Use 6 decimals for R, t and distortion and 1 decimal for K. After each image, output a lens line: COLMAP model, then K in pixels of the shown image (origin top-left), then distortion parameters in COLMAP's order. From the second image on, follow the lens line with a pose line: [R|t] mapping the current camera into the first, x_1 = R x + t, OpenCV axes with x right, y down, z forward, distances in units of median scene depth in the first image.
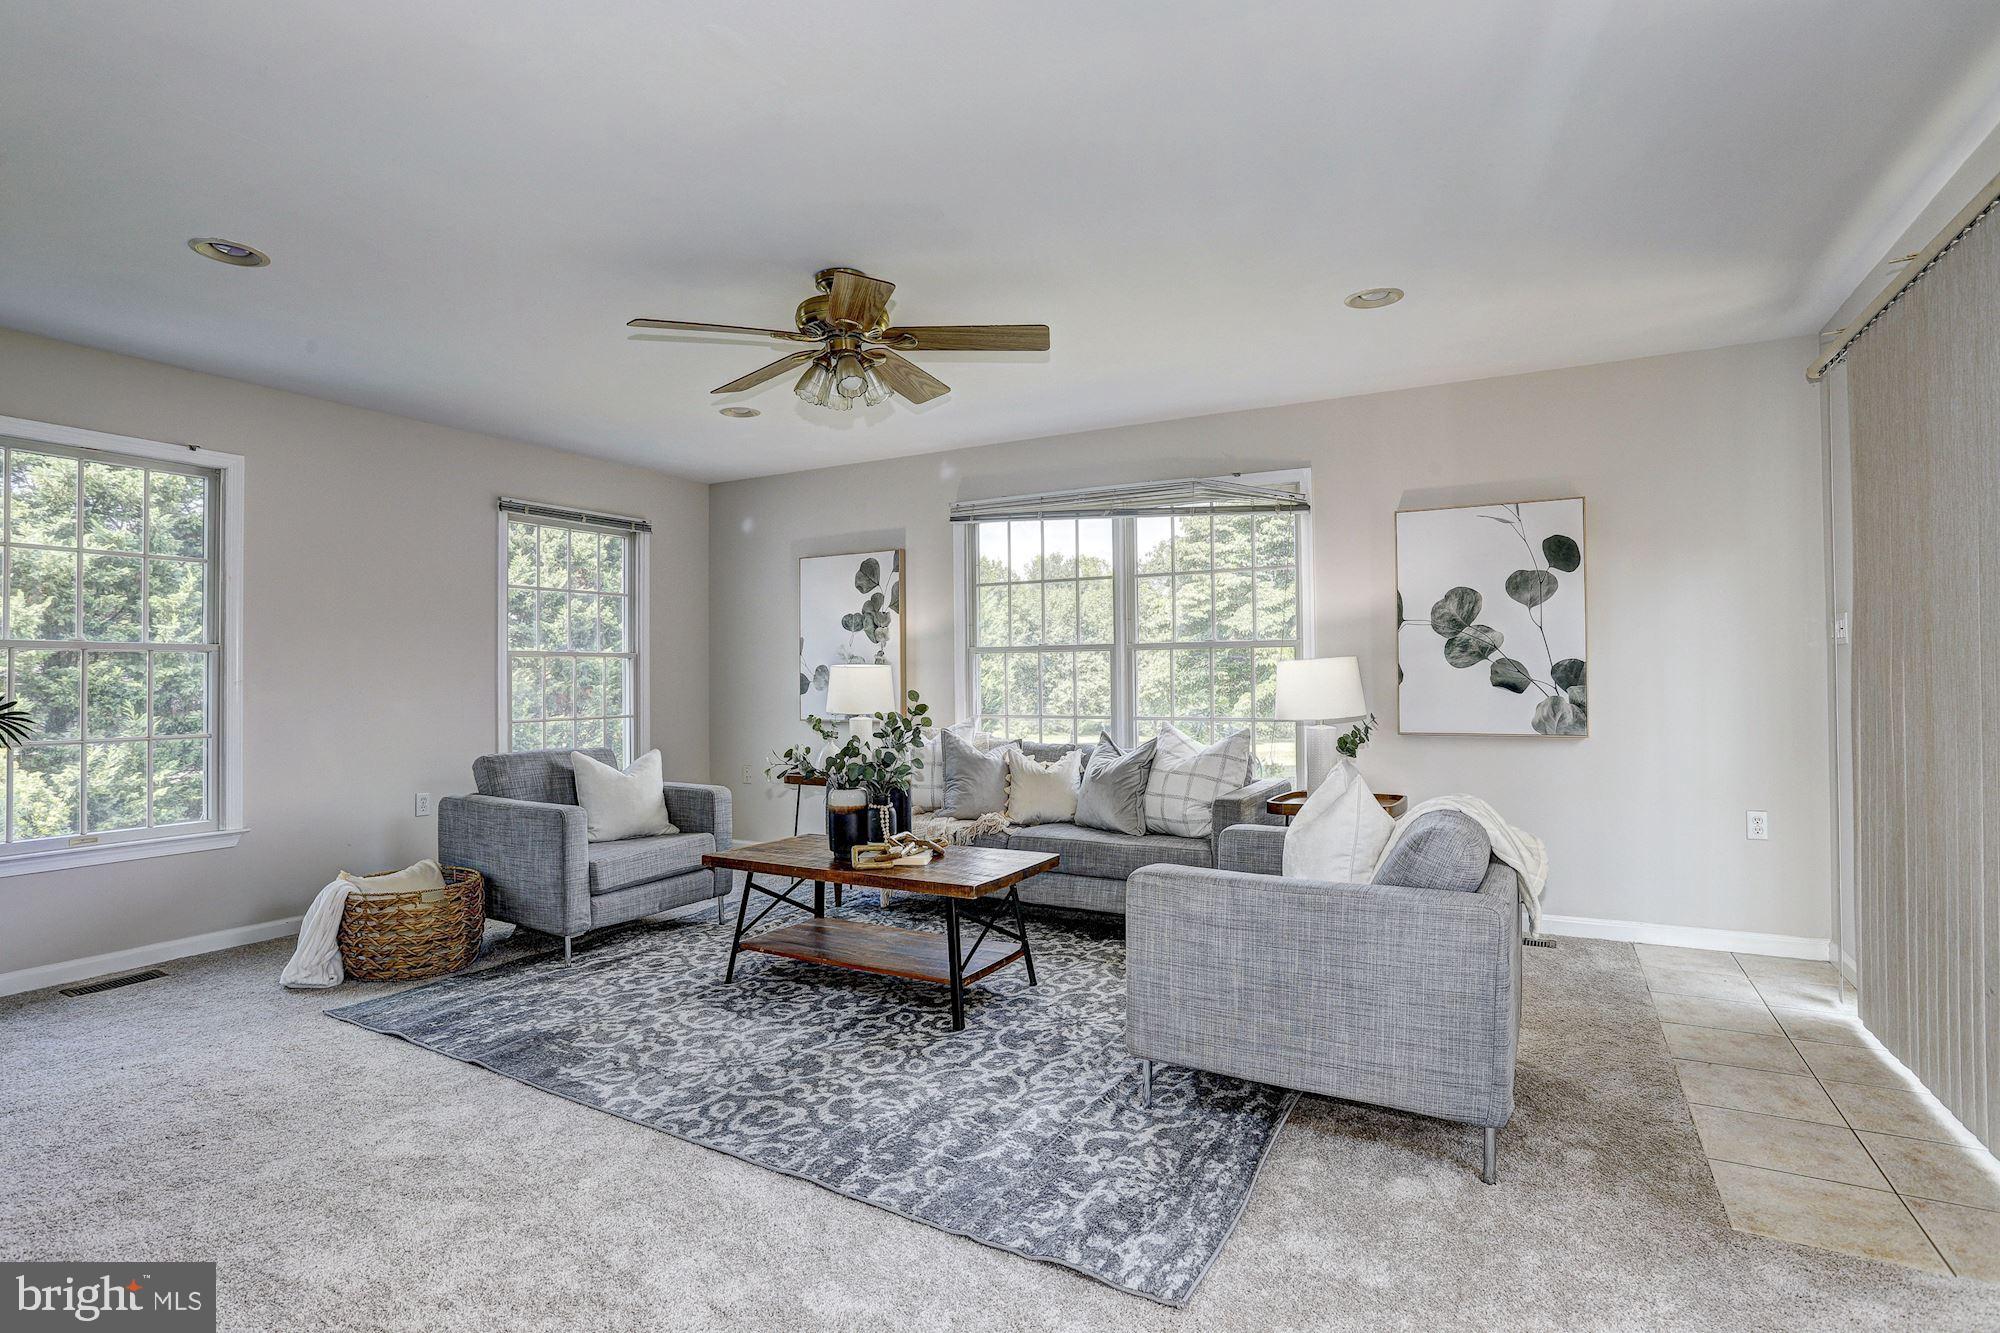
lens RADIAL K [[983.5, 0, 981.4], [0, 983.5, 665.6], [0, 0, 1]] dist [-0.048501, 0.022304]
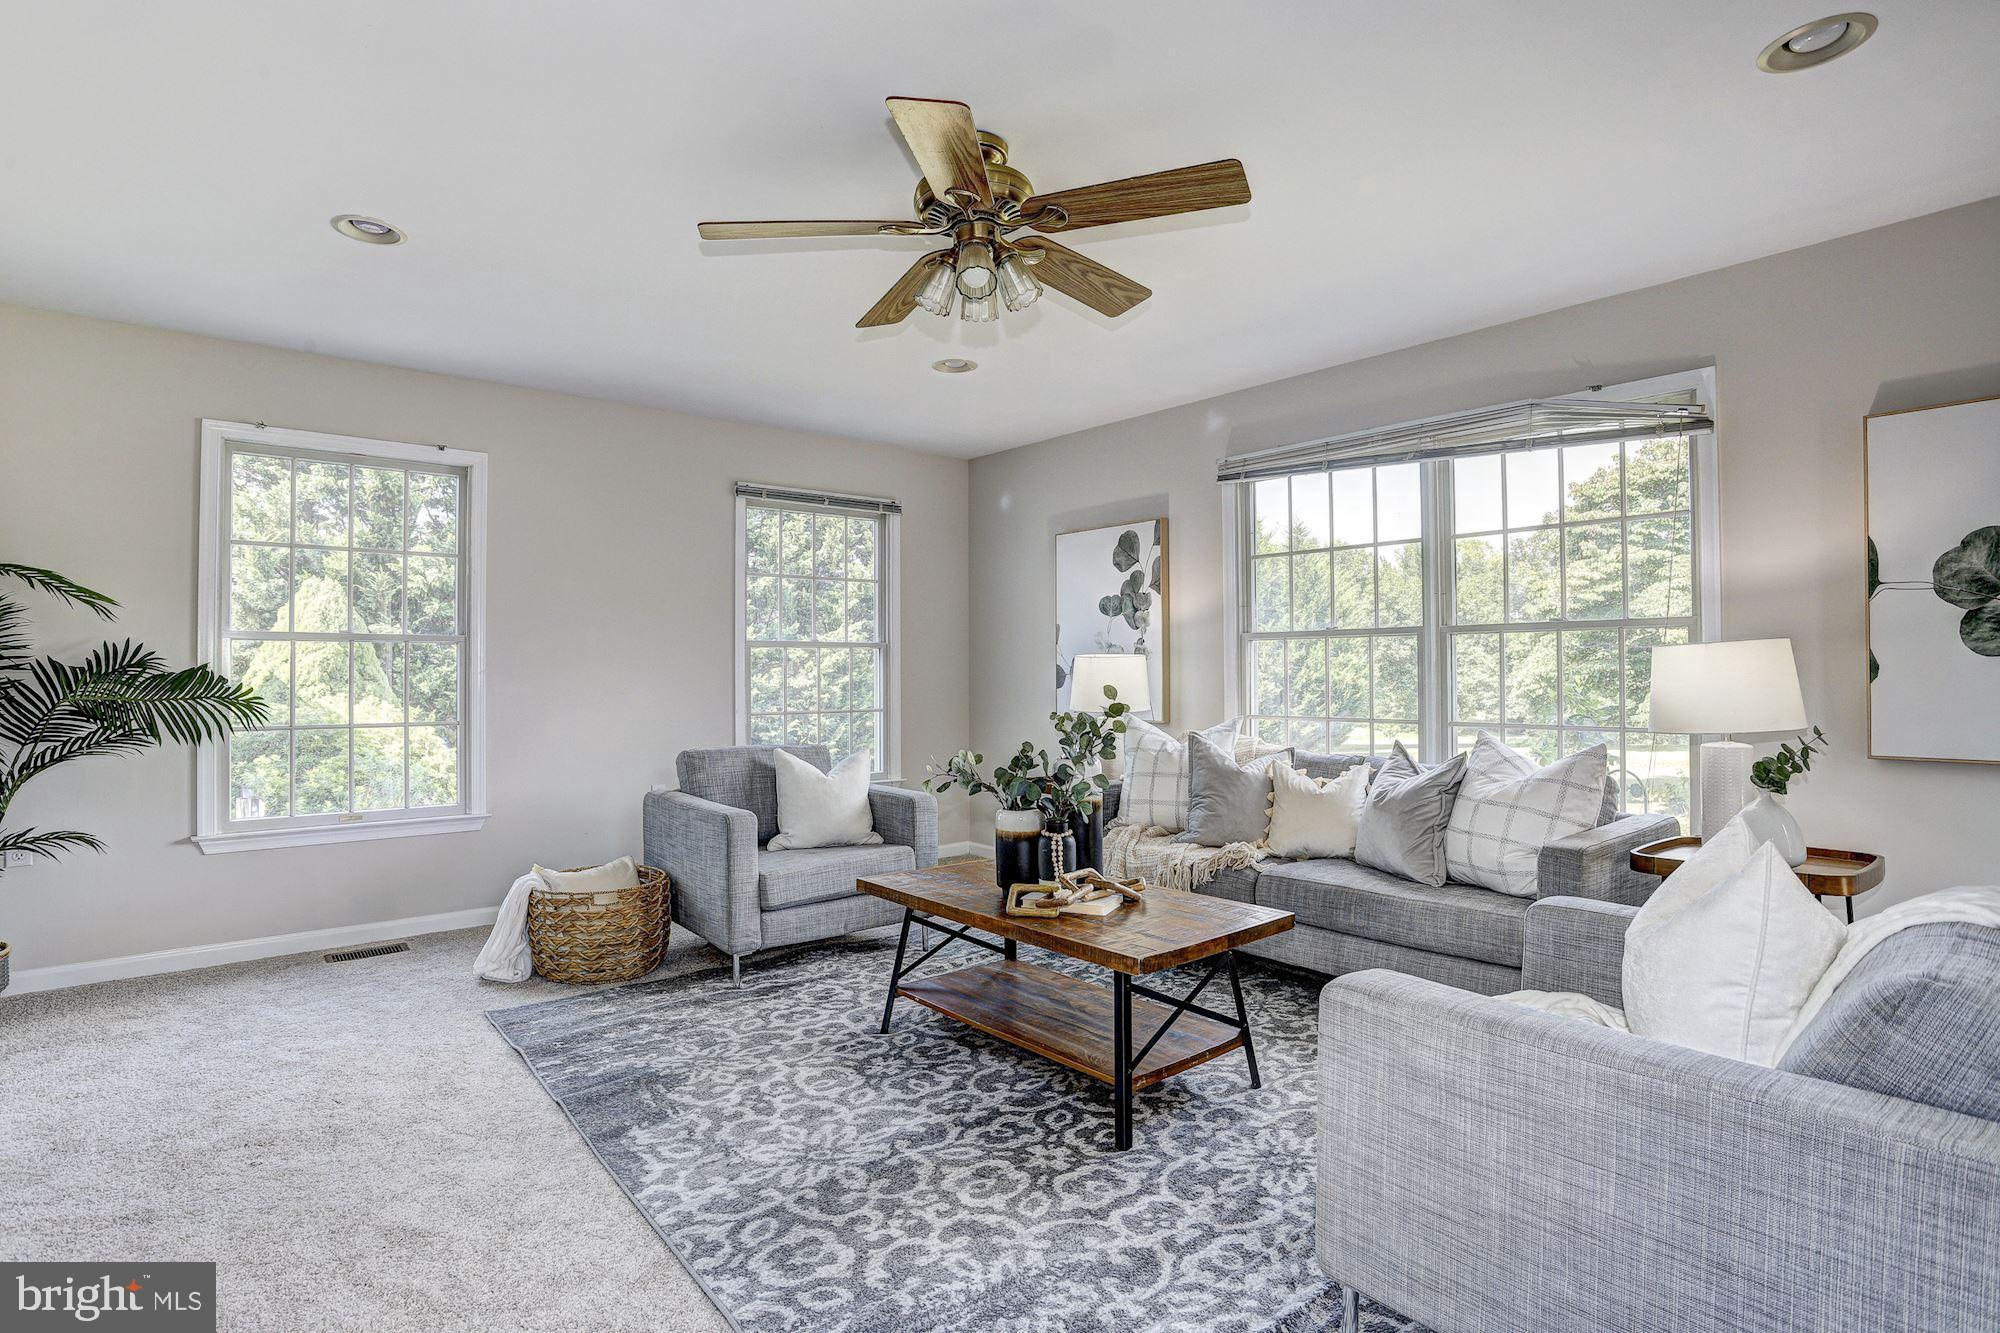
lens RADIAL K [[981.7, 0, 994.3], [0, 981.7, 668.6], [0, 0, 1]] dist [-0.056035, 0.009226]
pose [[0.938917, 0.003164, -0.344129, 0.102326], [0.000393, 0.999947, 0.010265, 0.003553], [0.344143, -0.009773, 0.938866, 0.218540]]
